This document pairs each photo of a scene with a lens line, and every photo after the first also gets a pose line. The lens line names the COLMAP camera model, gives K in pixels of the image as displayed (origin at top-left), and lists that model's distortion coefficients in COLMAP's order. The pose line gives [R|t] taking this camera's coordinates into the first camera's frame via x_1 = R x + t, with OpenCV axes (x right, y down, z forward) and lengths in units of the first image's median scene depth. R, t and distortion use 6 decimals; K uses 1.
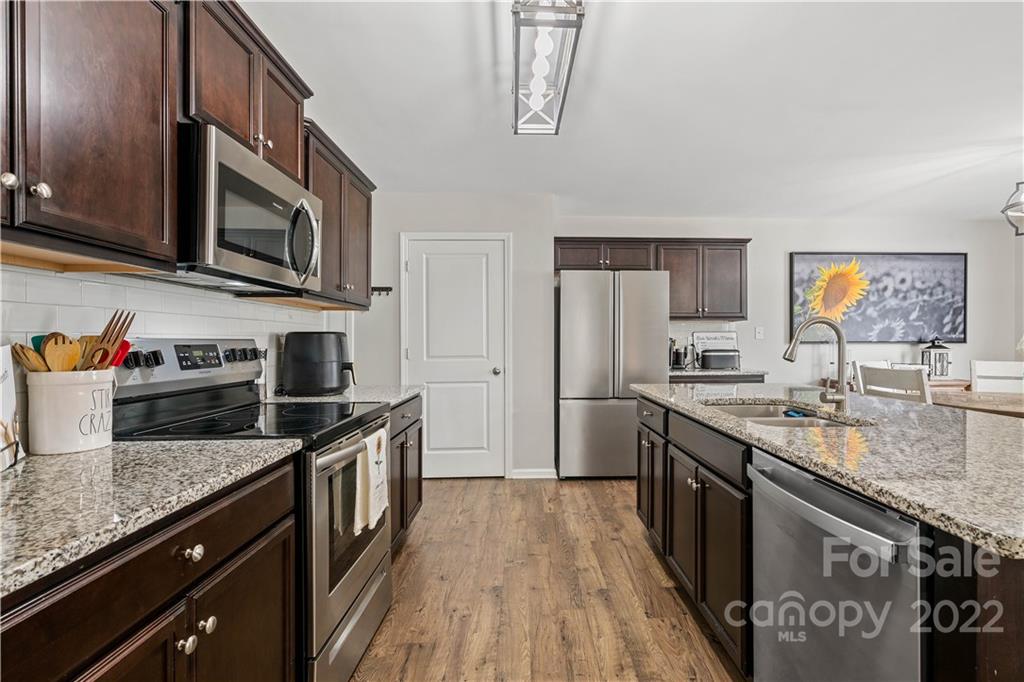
lens RADIAL K [[468.2, 0, 536.1], [0, 468.2, 345.0], [0, 0, 1]] dist [0.000500, 0.001324]
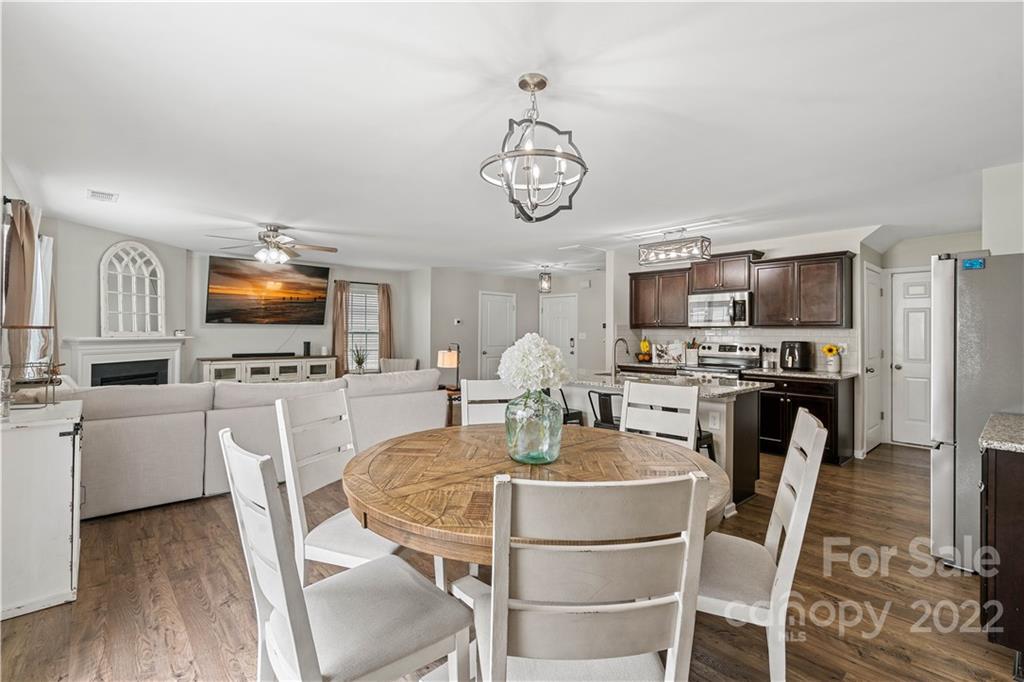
lens RADIAL K [[468.2, 0, 520.3], [0, 468.2, 334.5], [0, 0, 1]] dist [0.000500, 0.001324]
pose [[-0.759101, -0.001963, -0.650970, 0.977613], [-0.010140, 0.999910, 0.008810, -0.033718], [0.650894, 0.013288, -0.759052, 0.945786]]
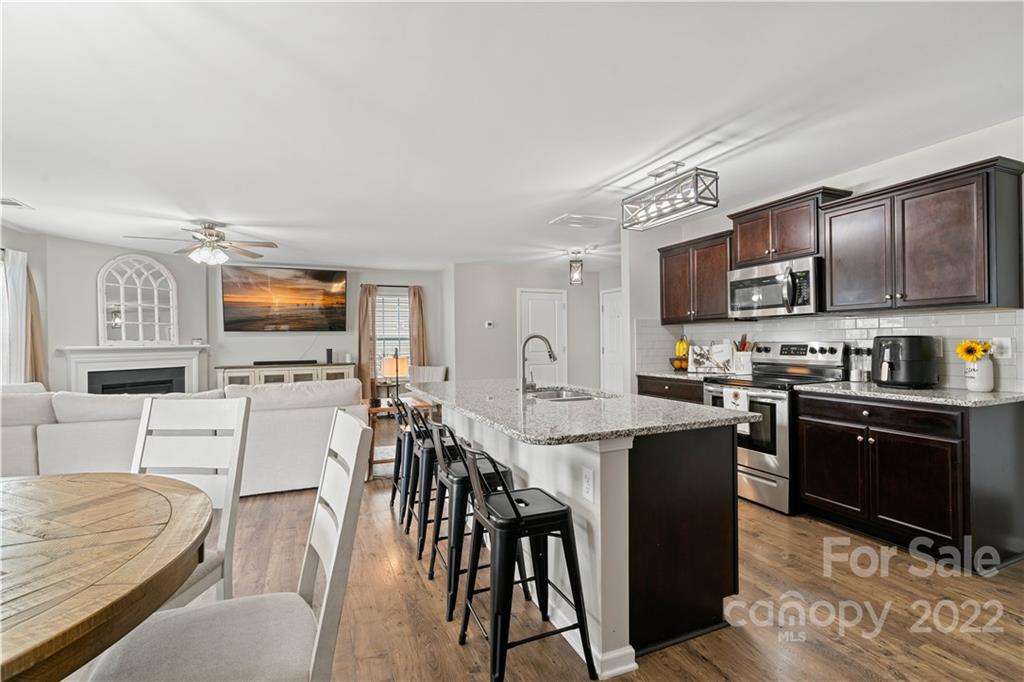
lens RADIAL K [[468.2, 0, 517.4], [0, 468.2, 341.9], [0, 0, 1]] dist [0.000500, 0.001324]
pose [[-0.930548, 0.013509, -0.365921, 0.472577], [0.011102, 0.999901, 0.008681, -0.017175], [0.366002, 0.004015, -0.930605, 0.927226]]
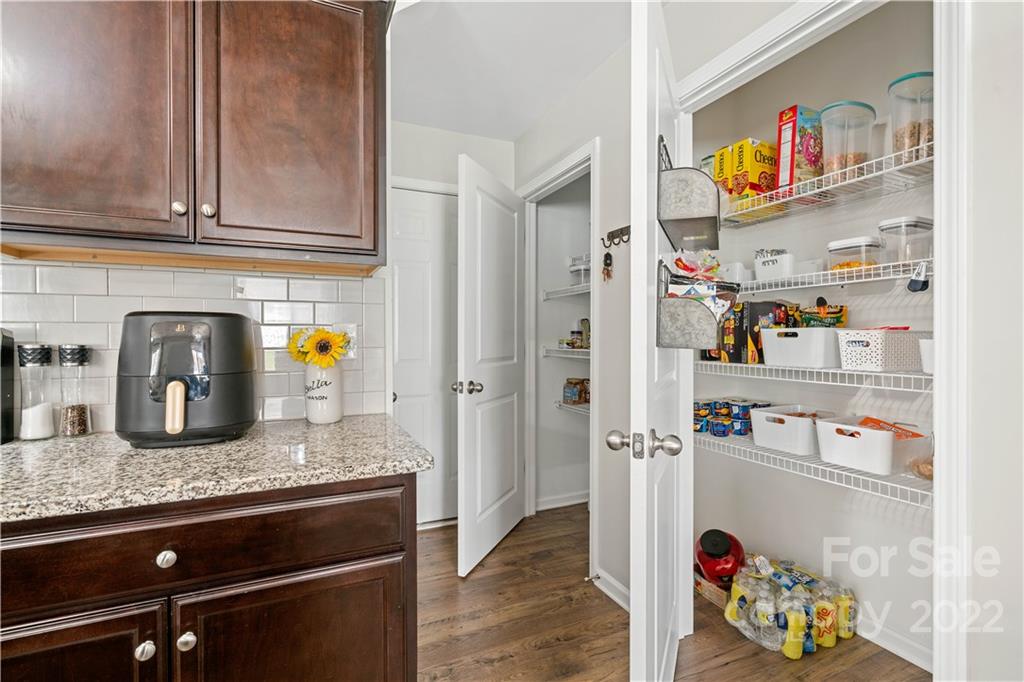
lens RADIAL K [[468.2, 0, 509.9], [0, 468.2, 338.0], [0, 0, 1]] dist [0.000500, 0.001324]
pose [[0.371057, 0.005552, -0.928593, 0.063841], [-0.006344, 0.999974, 0.003444, -0.002449], [0.928588, 0.004613, 0.371083, 0.594811]]
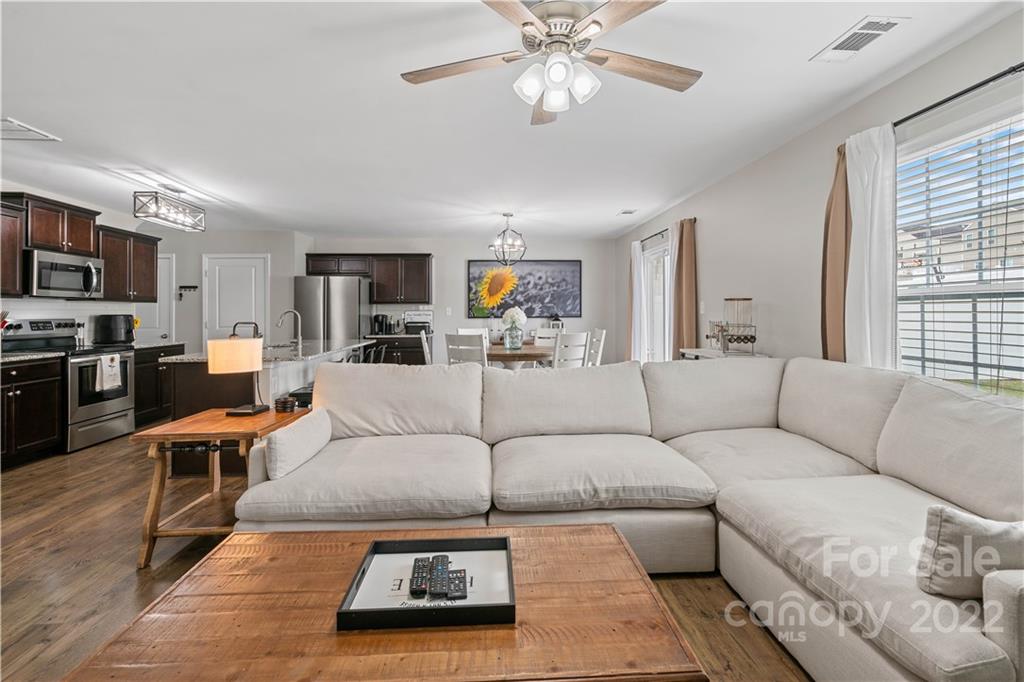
lens RADIAL K [[468.2, 0, 505.6], [0, 468.2, 314.5], [0, 0, 1]] dist [0.000500, 0.001324]
pose [[0.999985, -0.003304, -0.004266, 0.678435], [0.003278, 0.999977, -0.005972, -0.005101], [0.004285, 0.005958, 0.999973, -0.579900]]
